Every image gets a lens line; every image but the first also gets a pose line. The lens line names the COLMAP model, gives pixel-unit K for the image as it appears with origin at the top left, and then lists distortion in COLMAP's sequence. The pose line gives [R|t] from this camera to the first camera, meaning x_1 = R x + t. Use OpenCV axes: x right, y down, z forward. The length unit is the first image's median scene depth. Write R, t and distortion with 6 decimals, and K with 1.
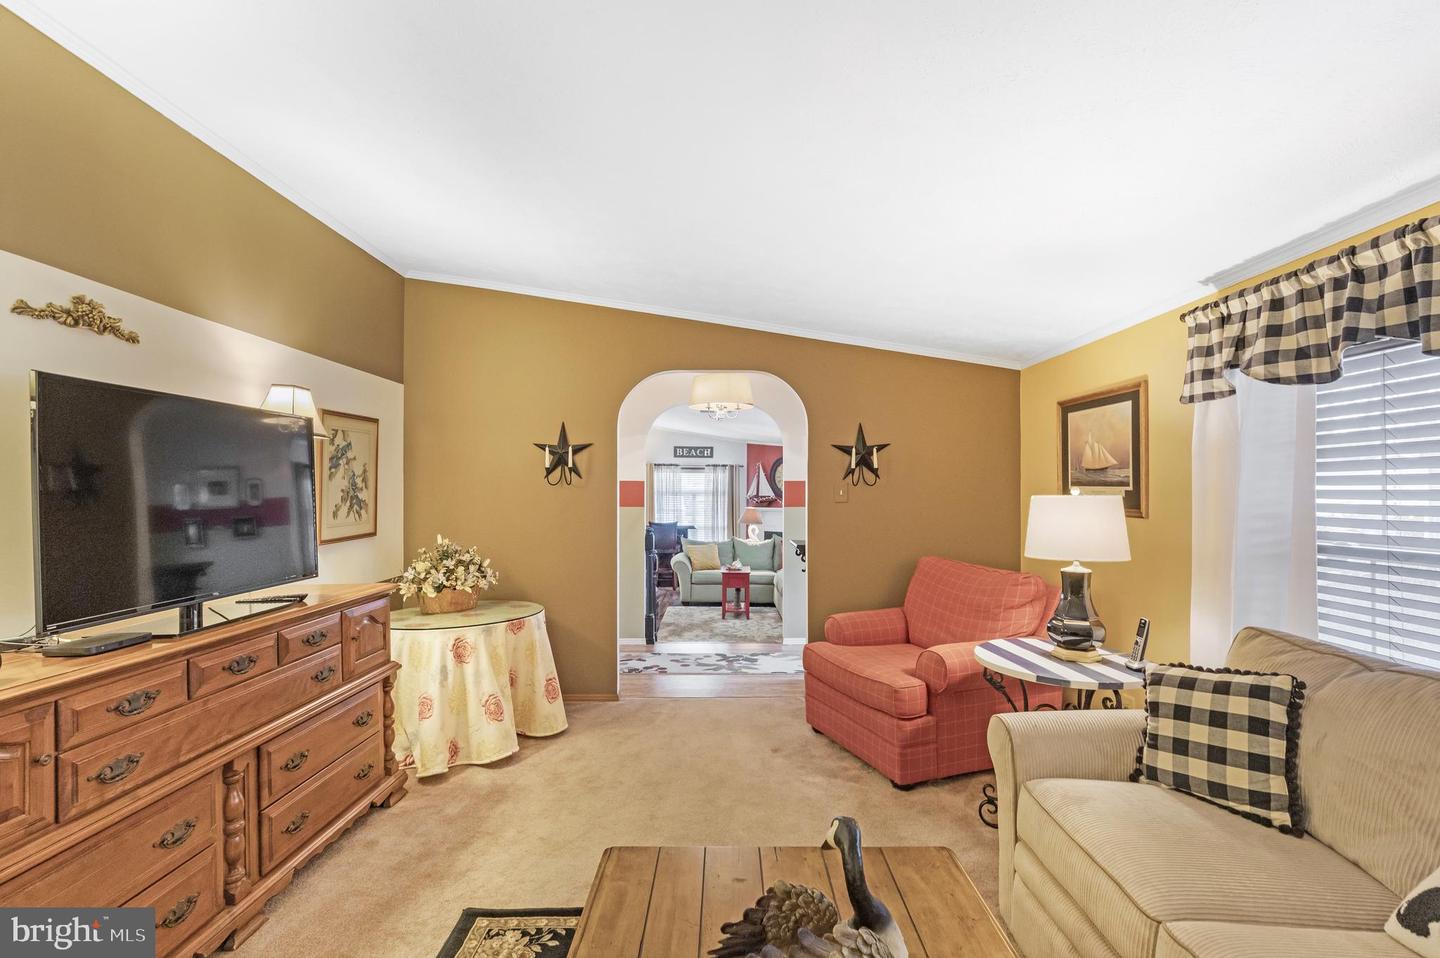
lens RADIAL K [[683.1, 0, 720.0], [0, 683.1, 479.0], [0, 0, 1]] dist [0.000589, 0.000804]
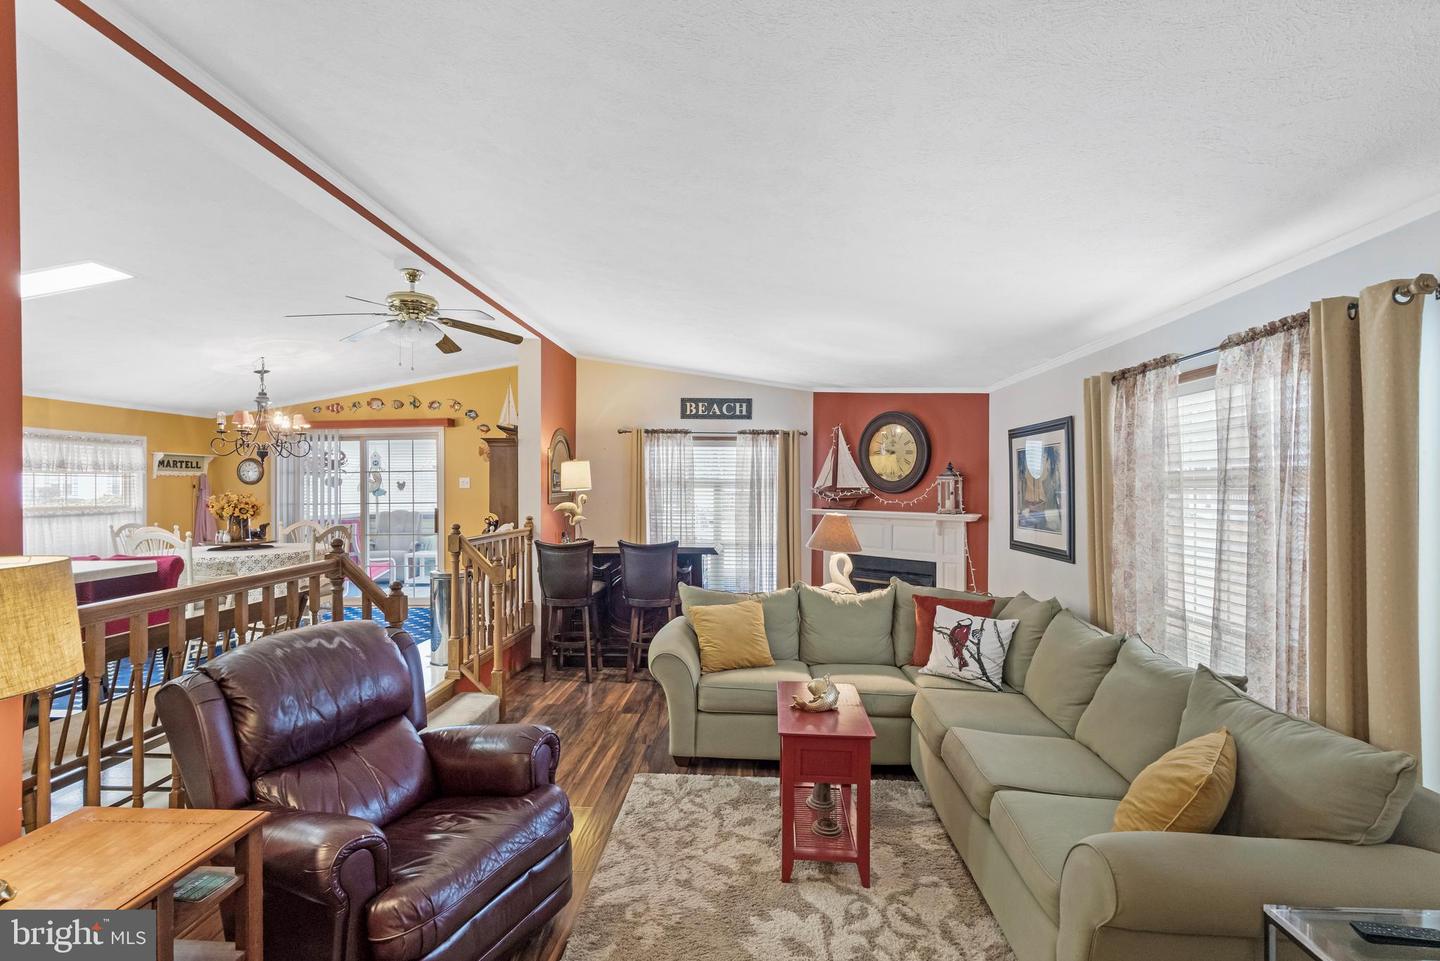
lens RADIAL K [[683.1, 0, 720.0], [0, 683.1, 480.5], [0, 0, 1]] dist [0.000589, 0.000804]
pose [[0.998357, -0.000121, -0.057297, -0.004195], [0.000931, 0.999900, 0.014119, 0.011007], [0.057289, -0.014149, 0.998257, 0.451669]]
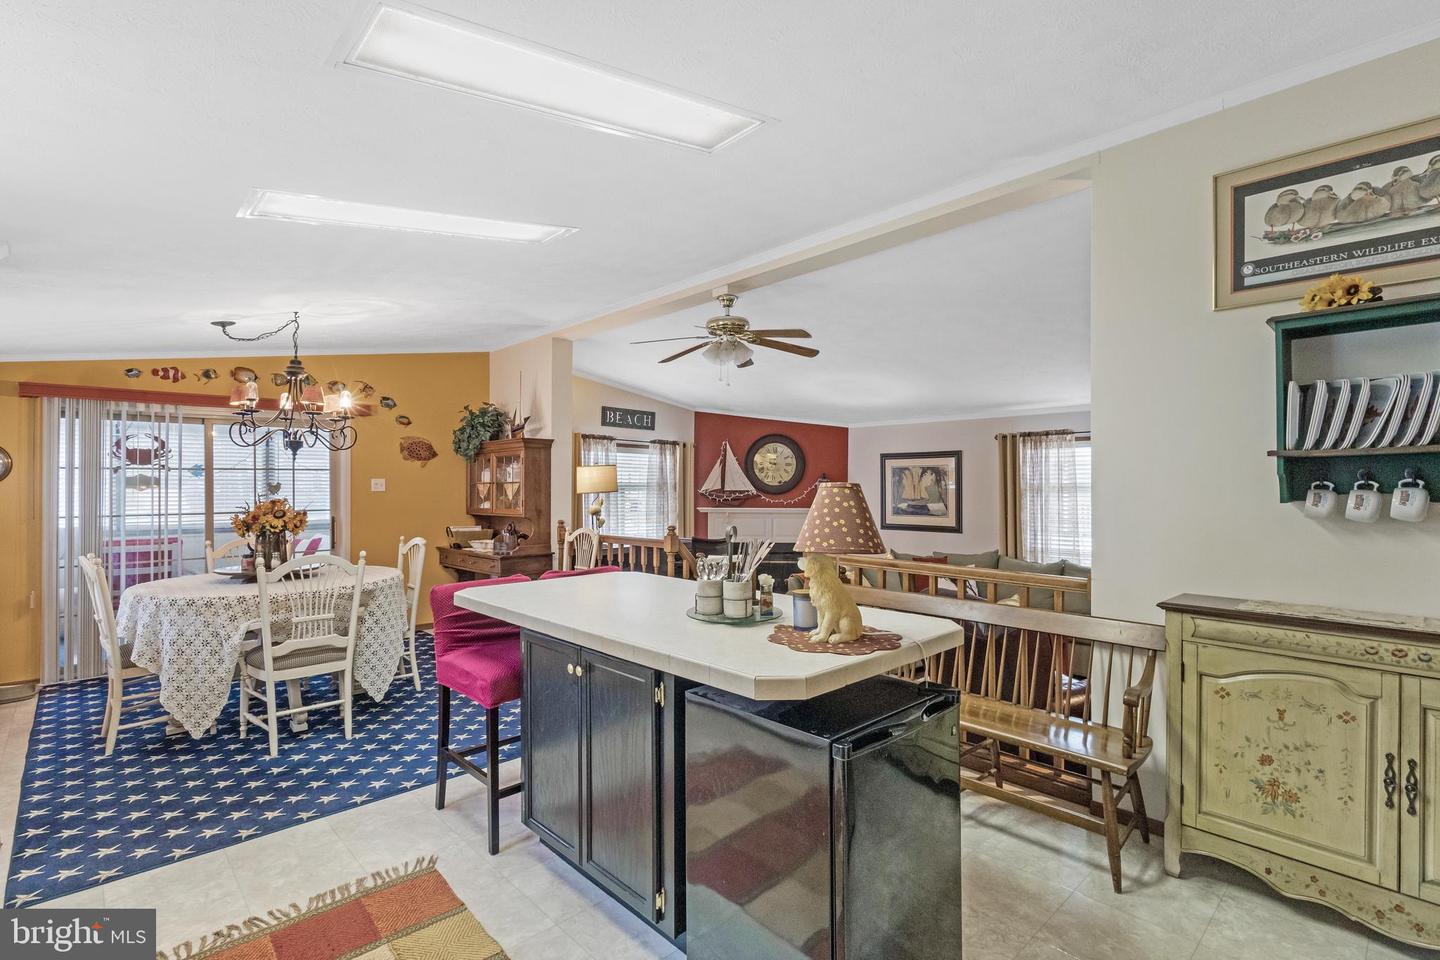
lens RADIAL K [[669.9, 0, 720.0], [0, 669.9, 480.0], [0, 0, 1]] dist [-0.000411, 0.000110]
pose [[0.732915, 0.009738, 0.680250, -0.388111], [-0.015817, 0.999871, 0.002727, 0.012355], [-0.680136, -0.012758, 0.732975, 0.511958]]
